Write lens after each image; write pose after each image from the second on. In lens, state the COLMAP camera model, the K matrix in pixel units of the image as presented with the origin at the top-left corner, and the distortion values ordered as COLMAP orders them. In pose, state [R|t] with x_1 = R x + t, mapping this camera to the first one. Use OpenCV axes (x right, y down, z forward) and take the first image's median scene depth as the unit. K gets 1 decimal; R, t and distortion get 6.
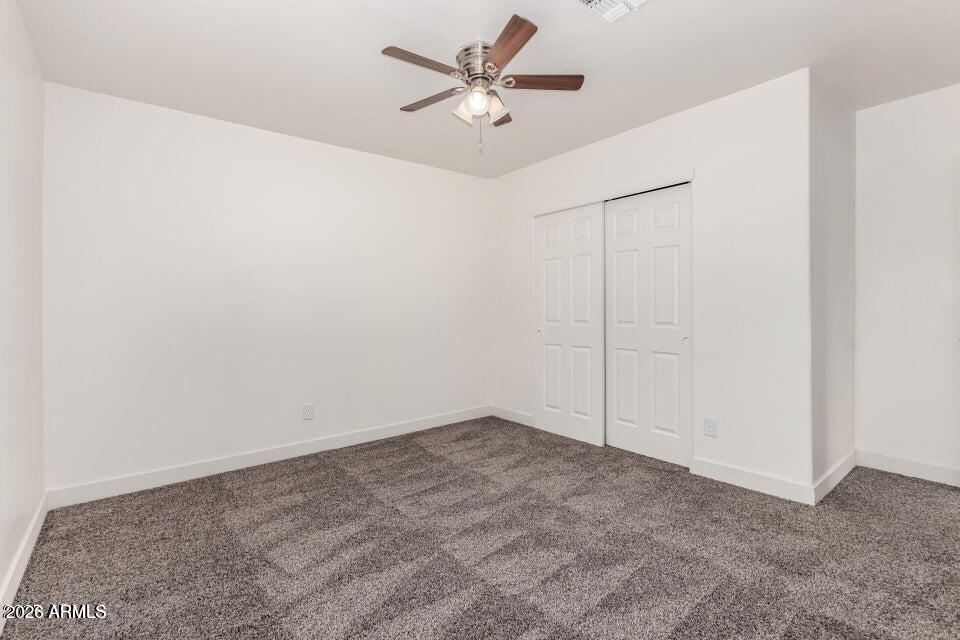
lens RADIAL K [[442.2, 0, 479.3], [0, 442.2, 307.8], [0, 0, 1]] dist [-0.001198, -0.000075]
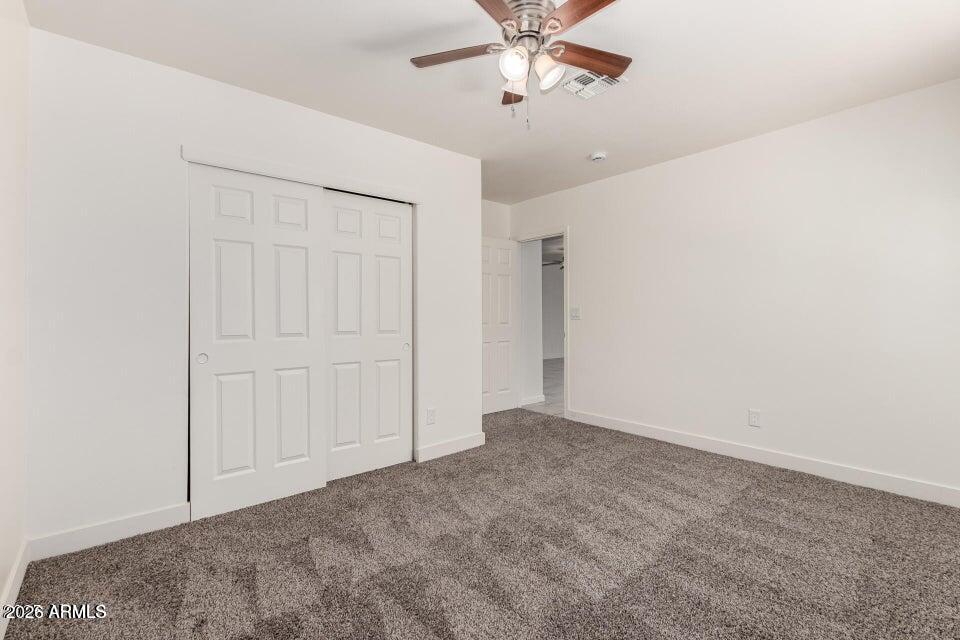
lens RADIAL K [[441.1, 0, 480.0], [0, 441.1, 320.0], [0, 0, 1]] dist [-0.000989, -0.000064]
pose [[-0.015881, -0.010160, 0.999822, -0.683138], [0.006506, 0.999926, 0.010264, 0.001515], [-0.999853, 0.006668, -0.015813, 0.922404]]
